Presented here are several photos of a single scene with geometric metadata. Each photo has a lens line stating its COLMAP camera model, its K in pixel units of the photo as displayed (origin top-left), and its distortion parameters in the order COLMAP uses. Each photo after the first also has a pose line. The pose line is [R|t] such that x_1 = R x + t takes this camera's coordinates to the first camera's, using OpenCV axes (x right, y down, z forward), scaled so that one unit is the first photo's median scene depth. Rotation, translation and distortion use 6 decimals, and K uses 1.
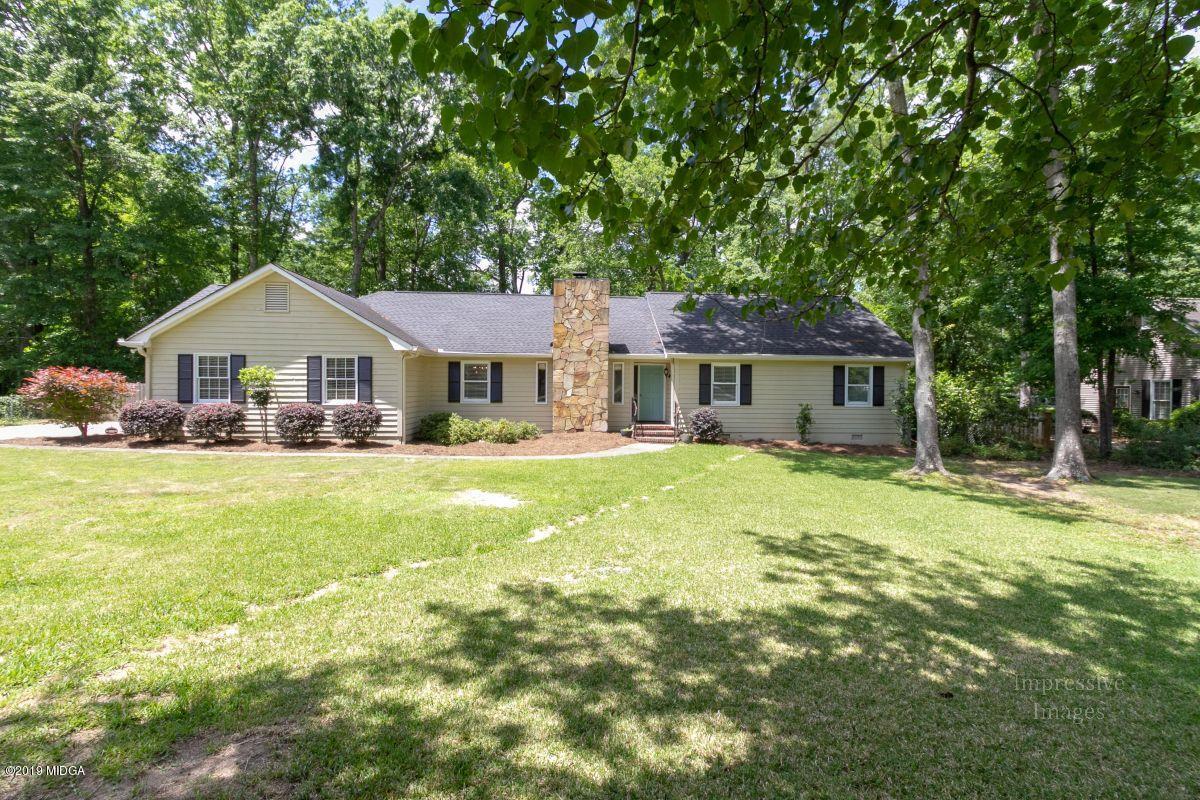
lens RADIAL K [[579.1, 0, 617.9], [0, 579.1, 386.8], [0, 0, 1]] dist [0.000424, 0.000086]
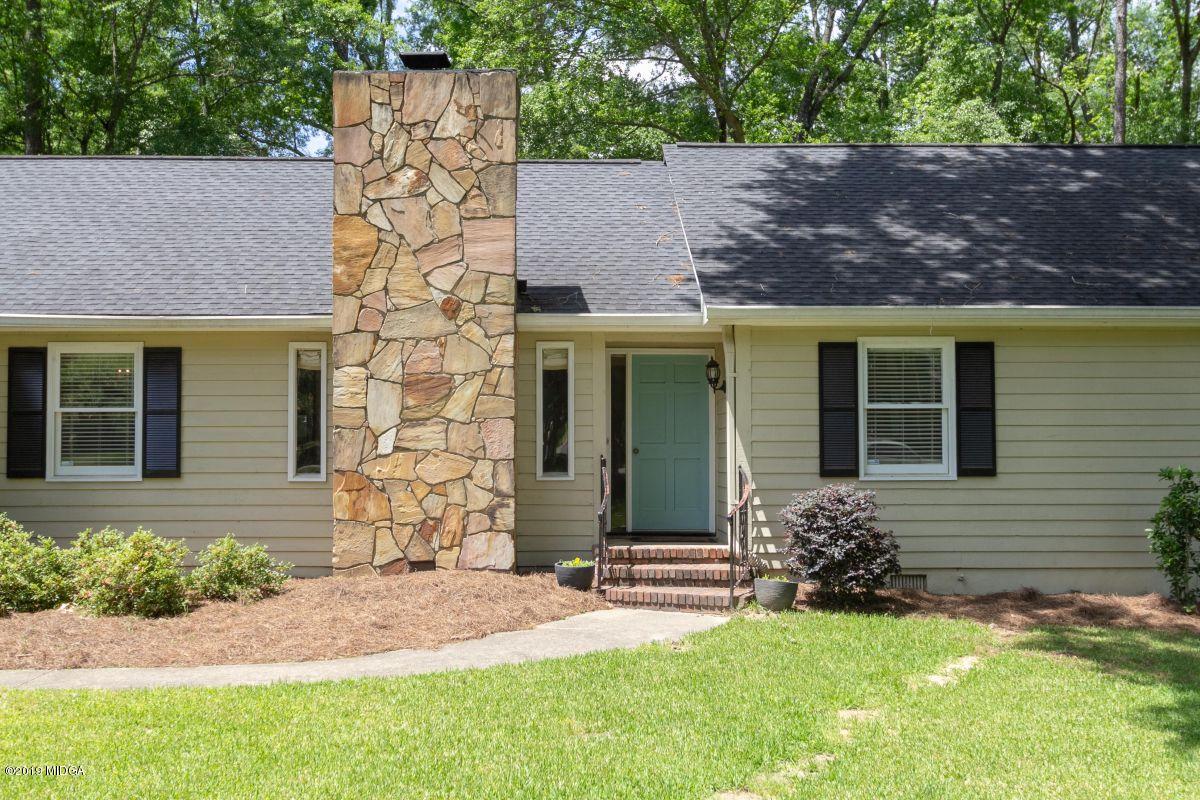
lens RADIAL K [[1311.4, 0, 600.0], [0, 1311.4, 400.0], [0, 0, 1]] dist [0.012158, -0.004107]
pose [[0.998223, -0.013785, -0.057979, 0.067529], [0.011471, 0.999132, -0.040058, 0.017049], [0.058481, 0.039322, 0.997514, 0.317381]]
